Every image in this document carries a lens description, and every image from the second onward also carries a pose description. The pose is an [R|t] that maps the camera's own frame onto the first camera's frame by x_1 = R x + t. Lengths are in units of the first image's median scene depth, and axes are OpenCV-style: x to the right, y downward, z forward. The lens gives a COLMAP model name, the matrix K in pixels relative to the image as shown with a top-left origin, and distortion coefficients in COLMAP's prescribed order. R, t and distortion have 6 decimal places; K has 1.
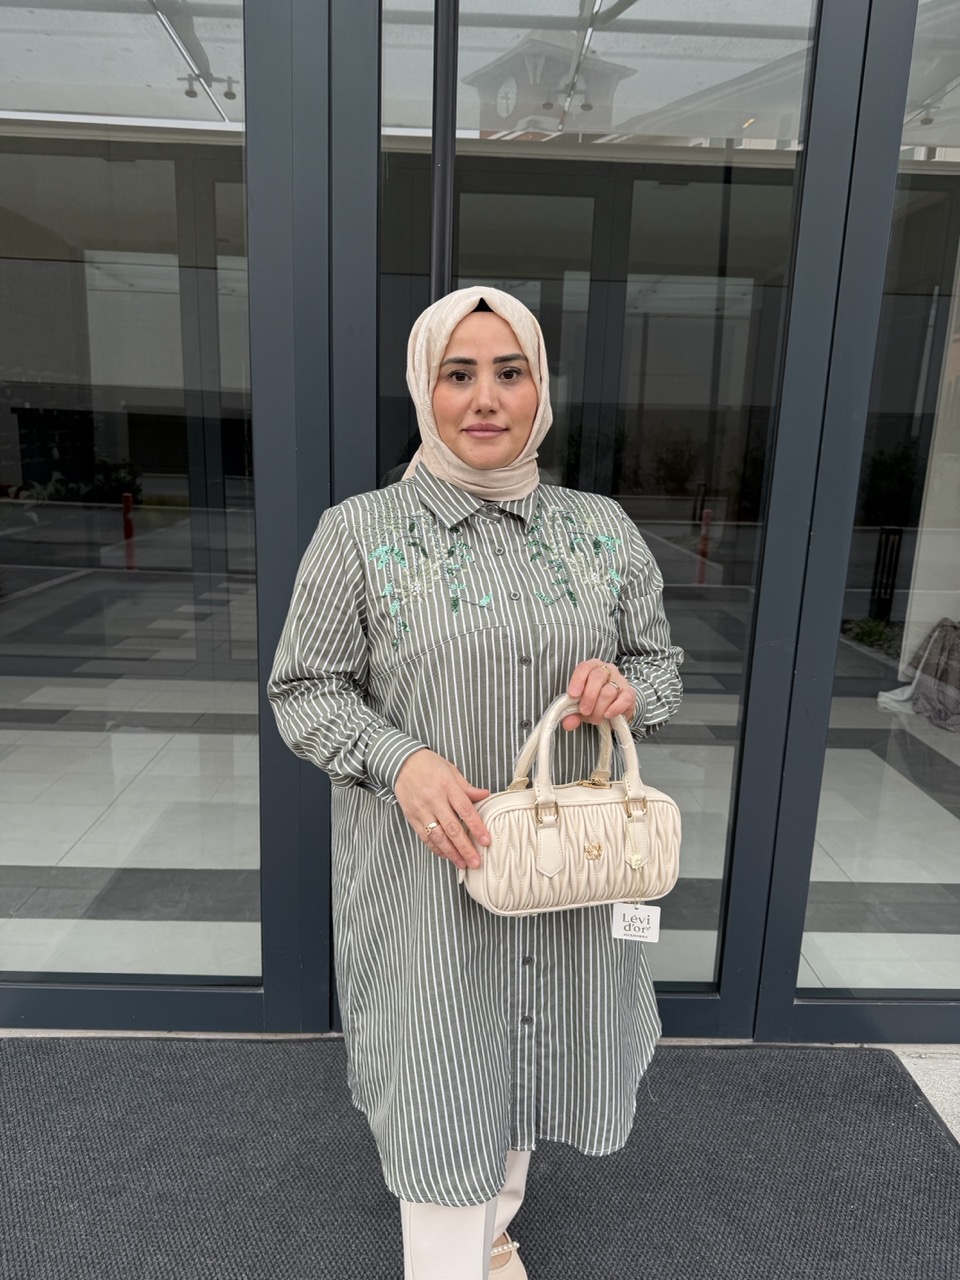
lens RADIAL K [[910.8, 0, 476.7], [0, 910.8, 624.1], [0, 0, 1]] dist [-0.011295, 0.004362]
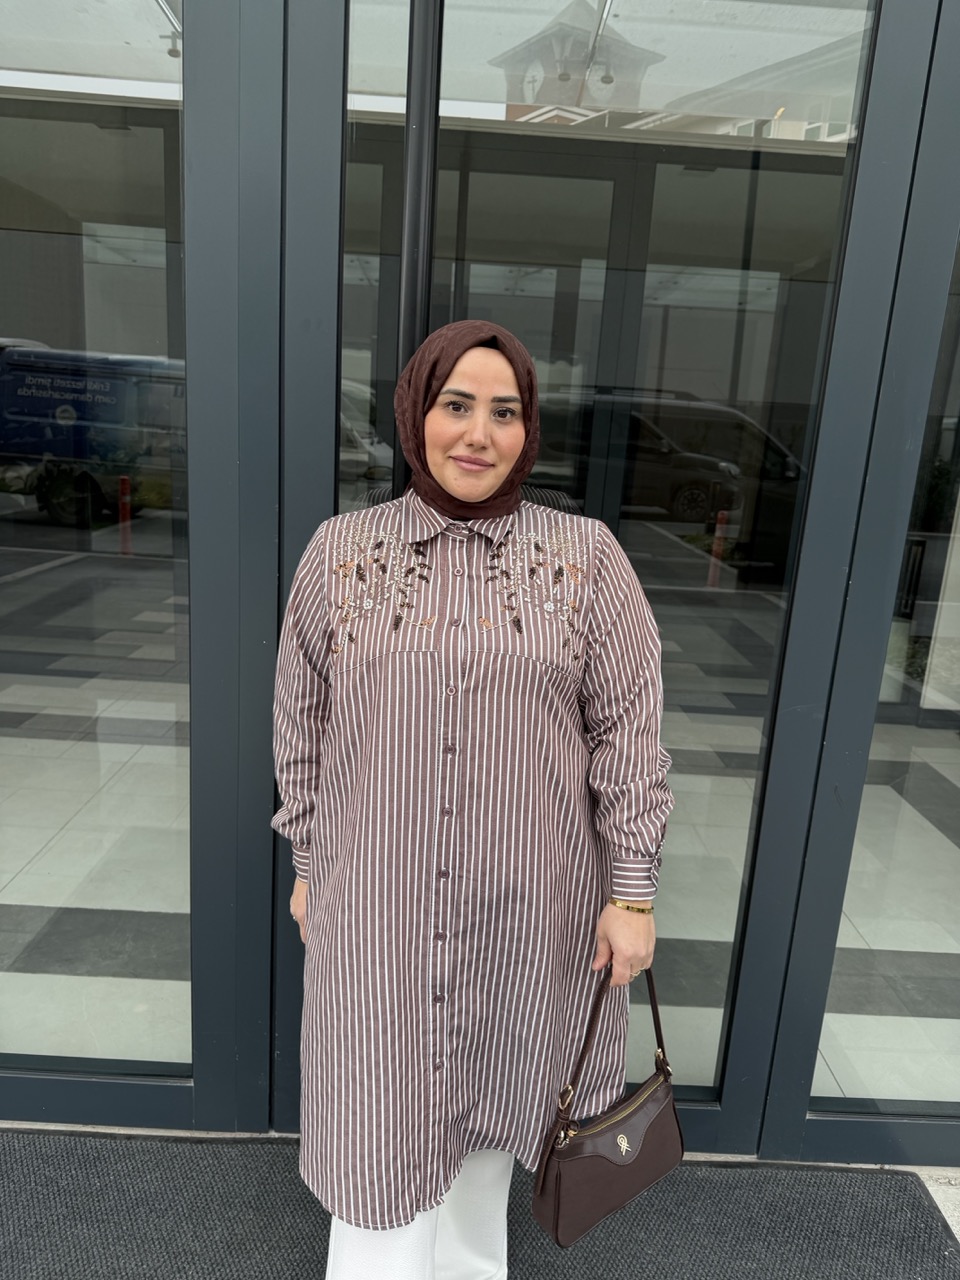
lens RADIAL K [[901.5, 0, 481.9], [0, 901.5, 615.1], [0, 0, 1]] dist [-0.006998, -0.004200]
pose [[0.999447, 0.032409, -0.007473, 0.022854], [-0.032335, 0.999430, 0.009739, -0.042691], [0.007784, -0.009492, 0.999925, 0.106289]]
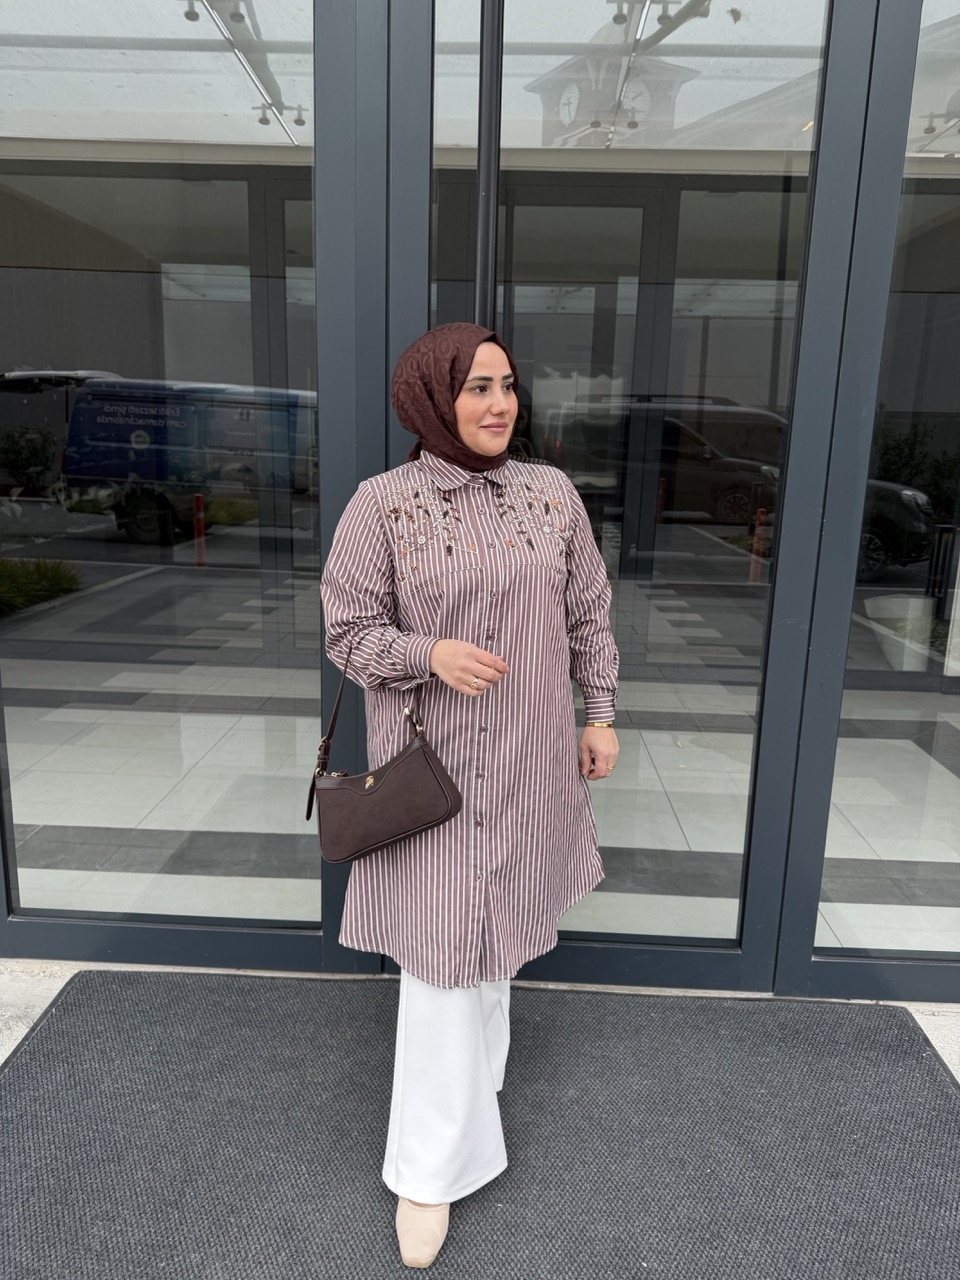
lens RADIAL K [[914.0, 0, 485.5], [0, 914.0, 615.8], [0, 0, 1]] dist [-0.001668, -0.006195]
pose [[0.998339, 0.006876, -0.057204, 0.017432], [-0.007641, 0.999884, -0.013167, 0.021011], [0.057107, 0.013582, 0.998276, -0.074246]]
